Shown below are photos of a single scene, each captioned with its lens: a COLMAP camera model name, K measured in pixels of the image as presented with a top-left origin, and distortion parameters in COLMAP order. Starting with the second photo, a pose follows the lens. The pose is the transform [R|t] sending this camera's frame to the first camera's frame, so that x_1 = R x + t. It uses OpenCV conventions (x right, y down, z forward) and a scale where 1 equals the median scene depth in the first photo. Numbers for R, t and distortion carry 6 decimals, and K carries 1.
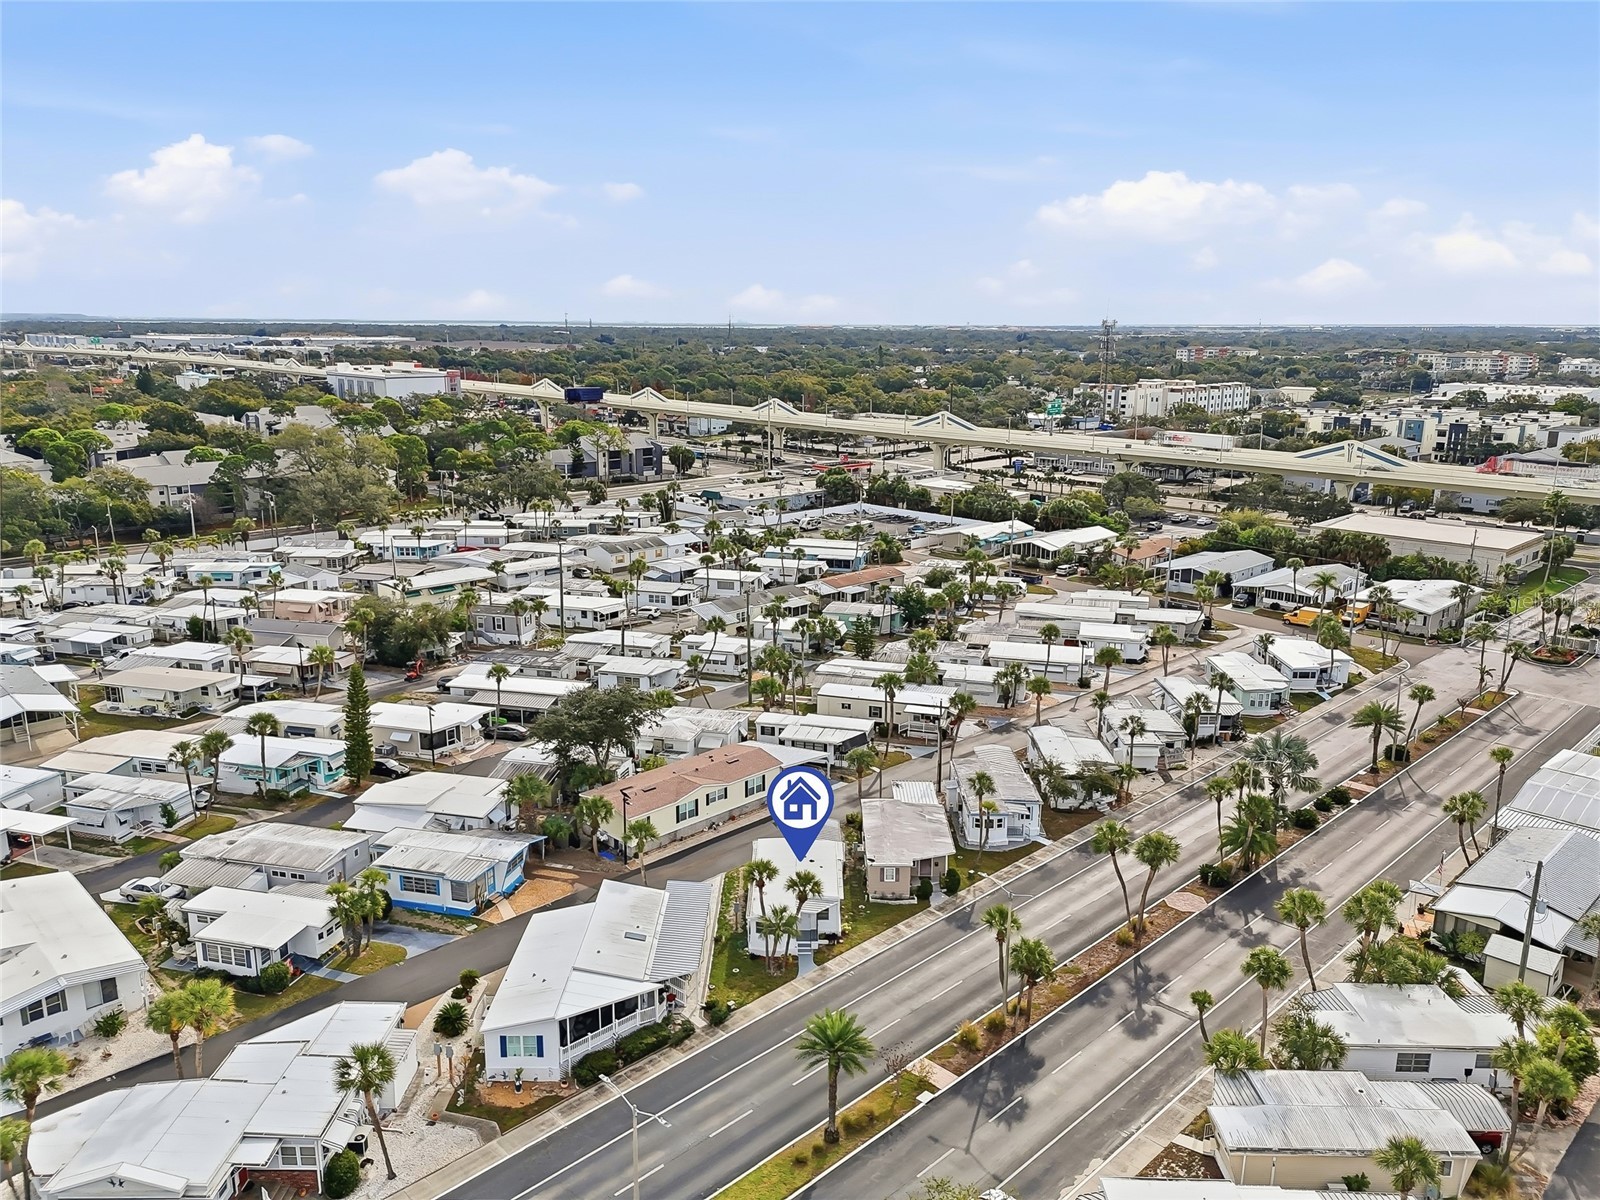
lens RADIAL K [[1164.0, 0, 800.0], [0, 1164.0, 600.0], [0, 0, 1]] dist [0.098957, -0.126016]
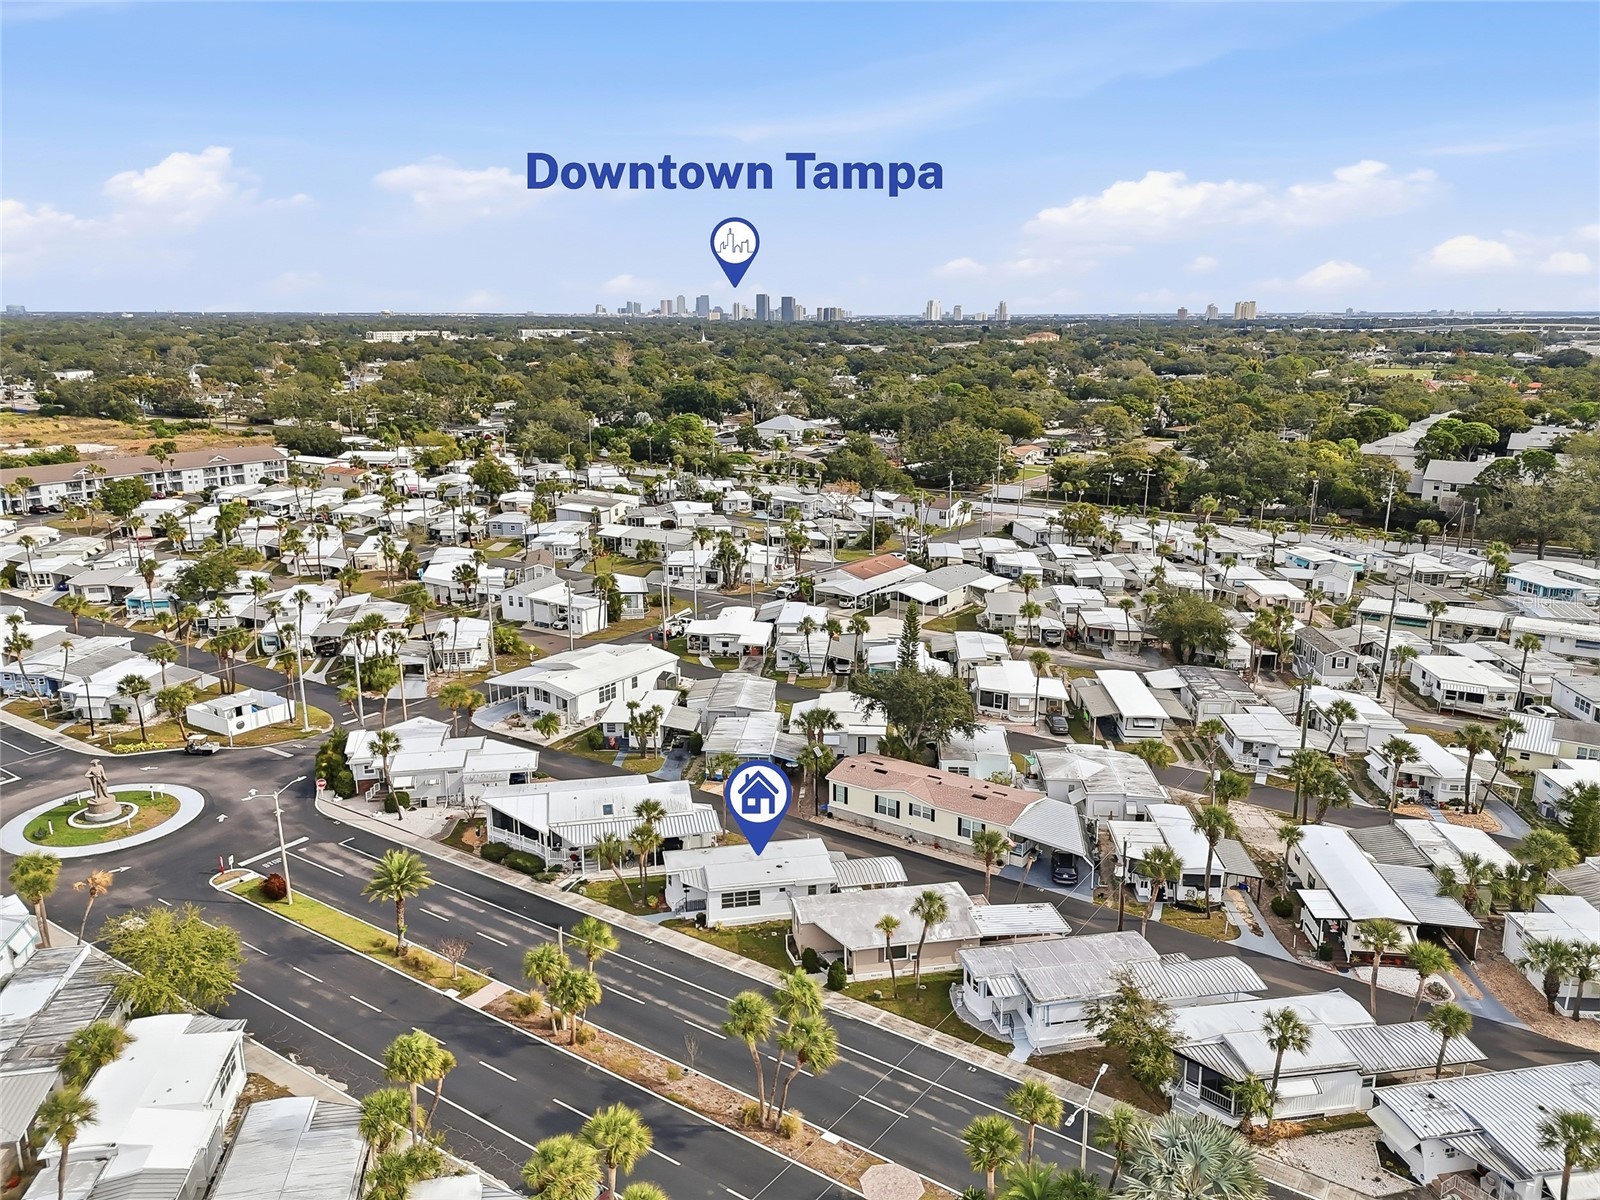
lens RADIAL K [[1164.0, 0, 800.0], [0, 1164.0, 600.0], [0, 0, 1]] dist [0.098957, -0.126016]
pose [[0.193442, 0.227083, -0.954470, 0.496677], [-0.225319, 0.957126, 0.182050, -0.093541], [0.954888, 0.179844, 0.236314, 0.420897]]
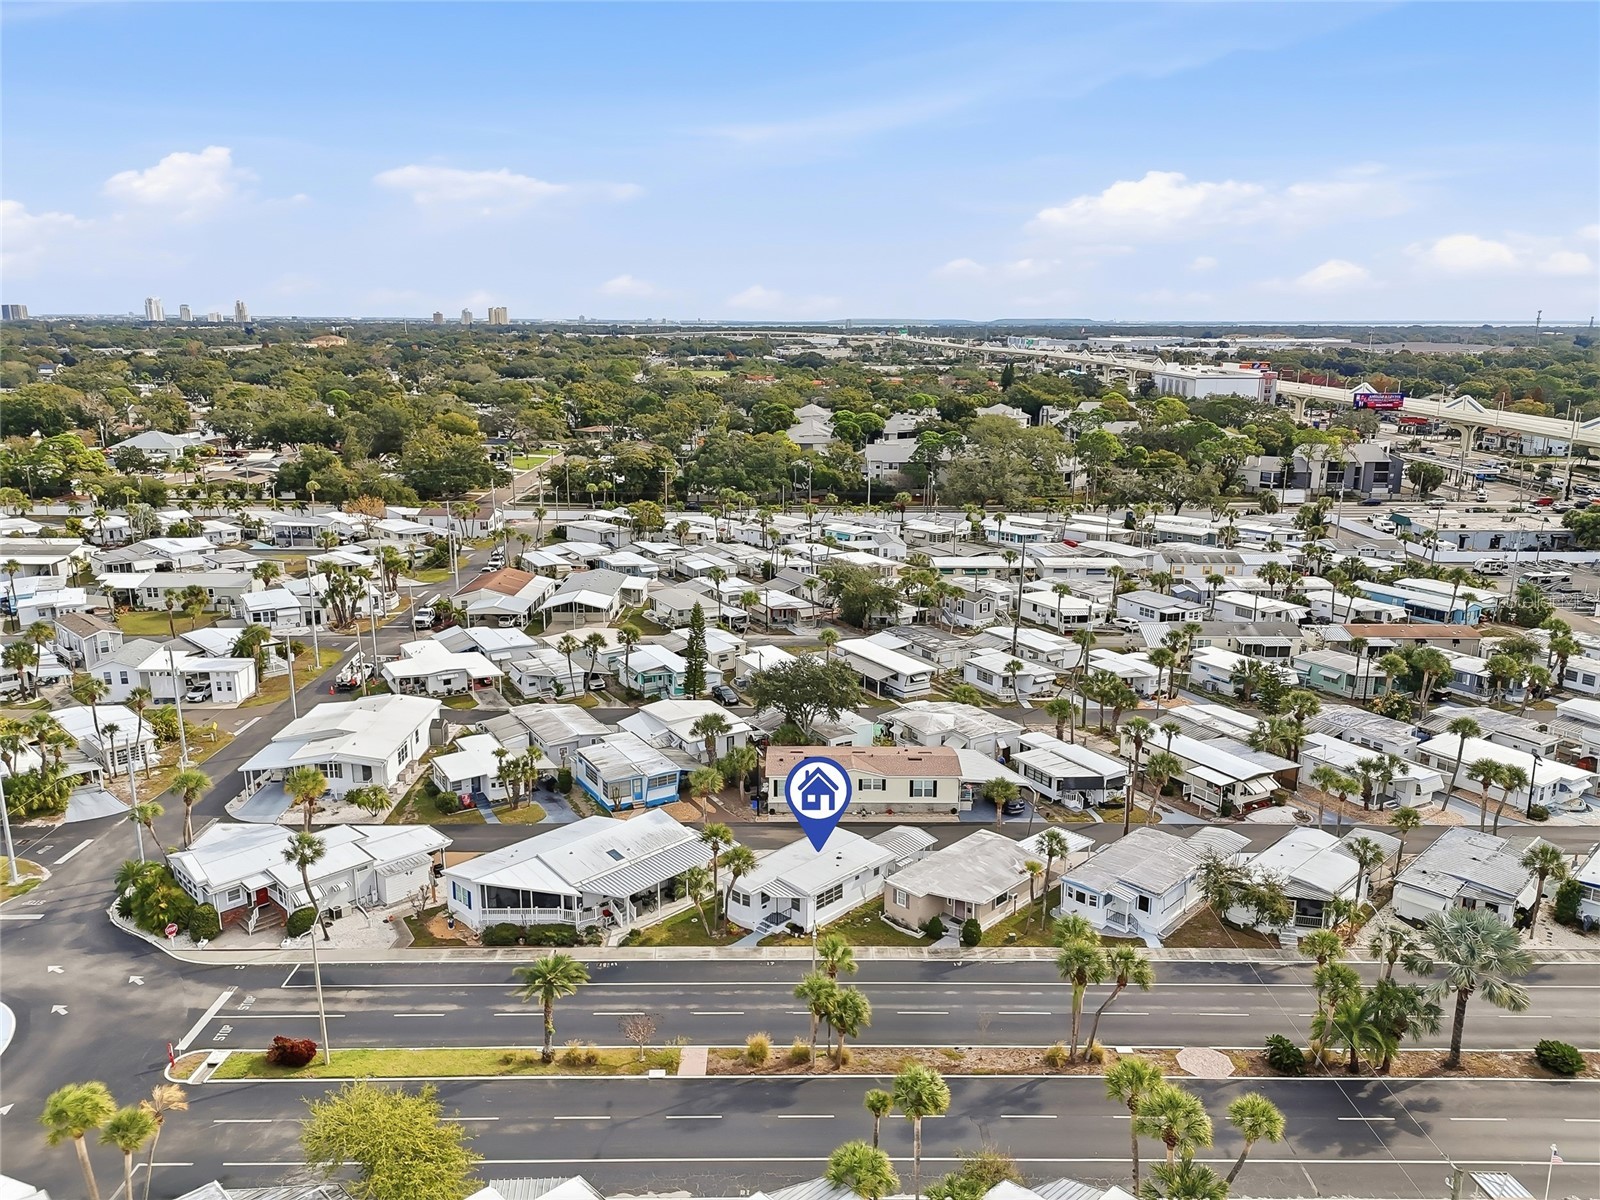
lens RADIAL K [[1164.0, 0, 800.0], [0, 1164.0, 600.0], [0, 0, 1]] dist [0.098957, -0.126016]
pose [[0.717645, 0.159305, -0.677944, 0.349592], [-0.160662, 0.985097, 0.061410, -0.026459], [0.677624, 0.064850, 0.732544, 0.134487]]
